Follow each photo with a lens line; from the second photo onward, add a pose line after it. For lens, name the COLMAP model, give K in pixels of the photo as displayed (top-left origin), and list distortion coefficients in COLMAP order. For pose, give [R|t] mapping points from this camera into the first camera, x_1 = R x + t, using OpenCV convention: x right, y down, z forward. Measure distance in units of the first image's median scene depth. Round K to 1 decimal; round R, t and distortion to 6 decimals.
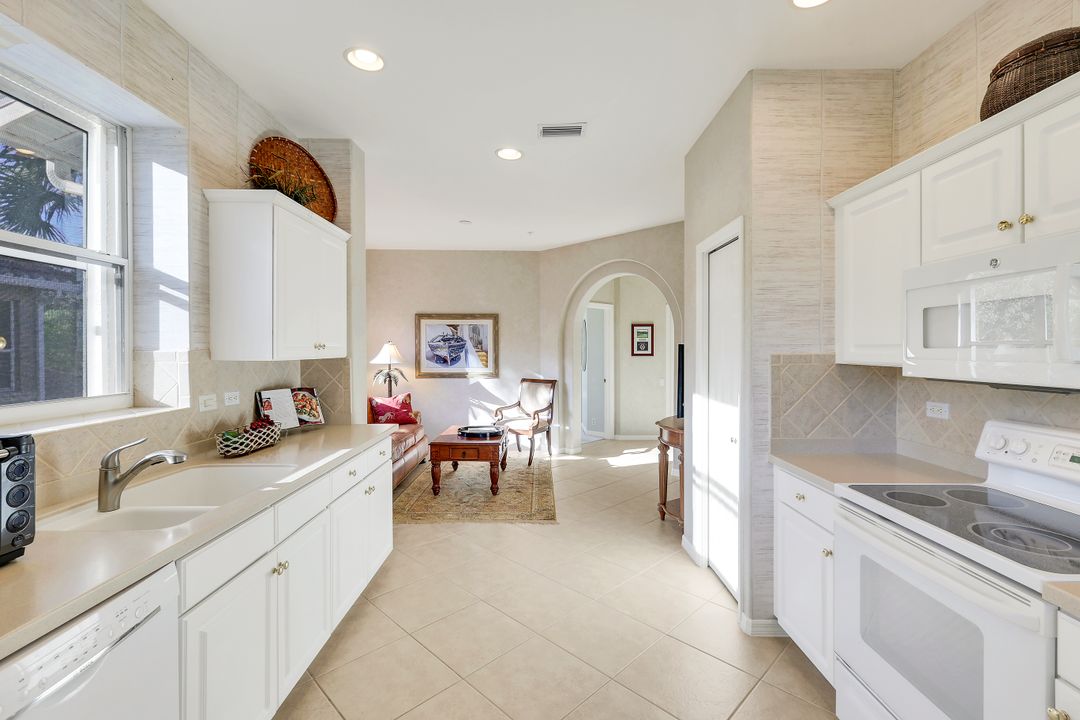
lens RADIAL K [[472.3, 0, 542.5], [0, 472.3, 355.1], [0, 0, 1]] dist [0.000027, -0.000020]
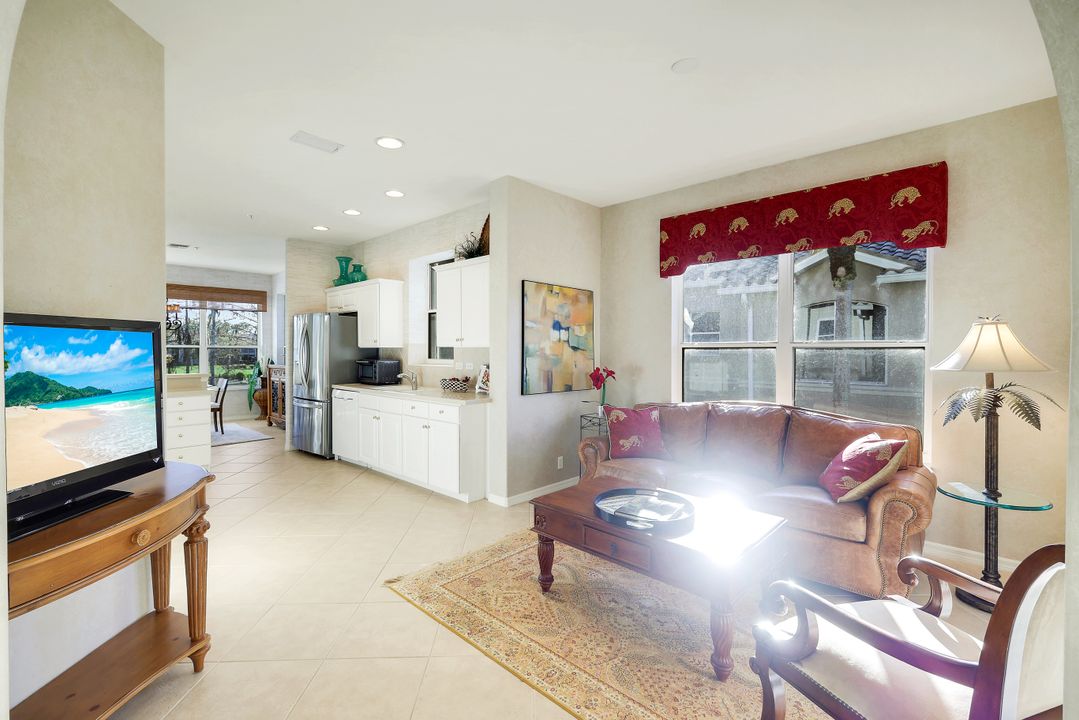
lens RADIAL K [[479.5, 0, 543.1], [0, 479.5, 352.5], [0, 0, 1]] dist [0.002802, 0.000086]
pose [[-0.684410, 0.004516, -0.729083, 0.239691], [-0.009816, 0.999833, 0.015407, -0.000545], [0.729031, 0.017701, -0.684252, 1.014732]]
